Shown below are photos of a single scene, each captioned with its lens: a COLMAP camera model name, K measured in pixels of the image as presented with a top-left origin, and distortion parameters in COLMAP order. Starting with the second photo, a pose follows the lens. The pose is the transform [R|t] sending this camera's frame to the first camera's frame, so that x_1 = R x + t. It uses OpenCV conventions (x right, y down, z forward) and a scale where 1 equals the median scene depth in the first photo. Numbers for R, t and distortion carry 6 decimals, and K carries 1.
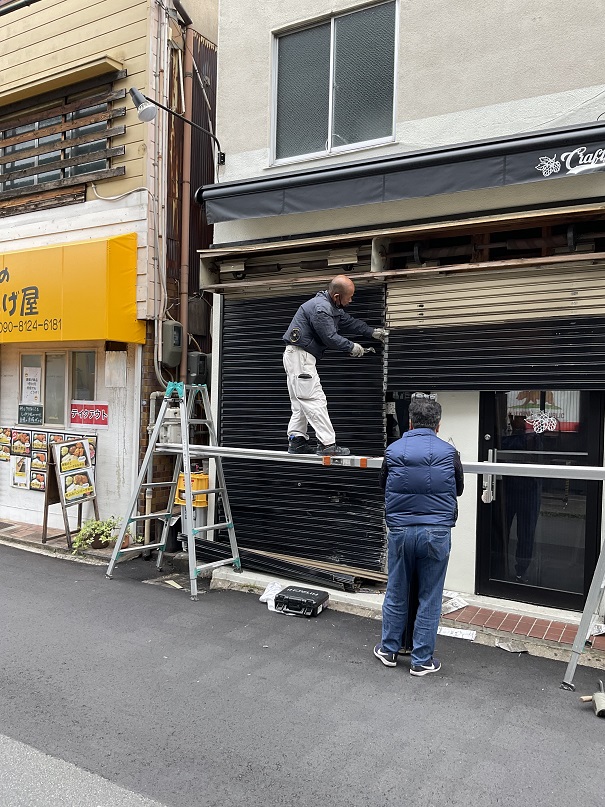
lens RADIAL K [[683.2, 0, 303.0], [0, 683.2, 404.8], [0, 0, 1]] dist [0.032367, -0.051973]
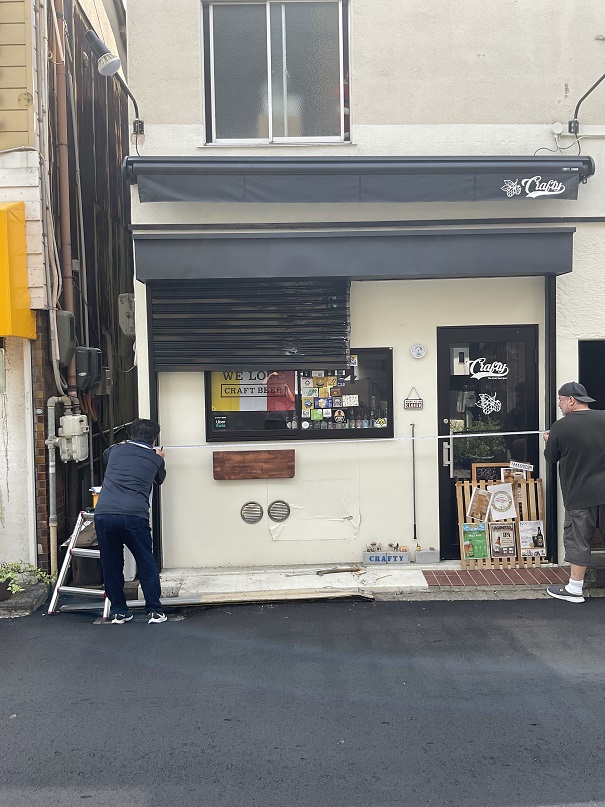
lens RADIAL K [[683.2, 0, 305.8], [0, 683.2, 403.1], [0, 0, 1]] dist [0.032367, -0.051973]
pose [[0.836337, -0.064868, 0.544365, -0.448862], [0.050229, 0.997865, 0.041739, -0.033949], [-0.545910, -0.007565, 0.837810, 0.149485]]
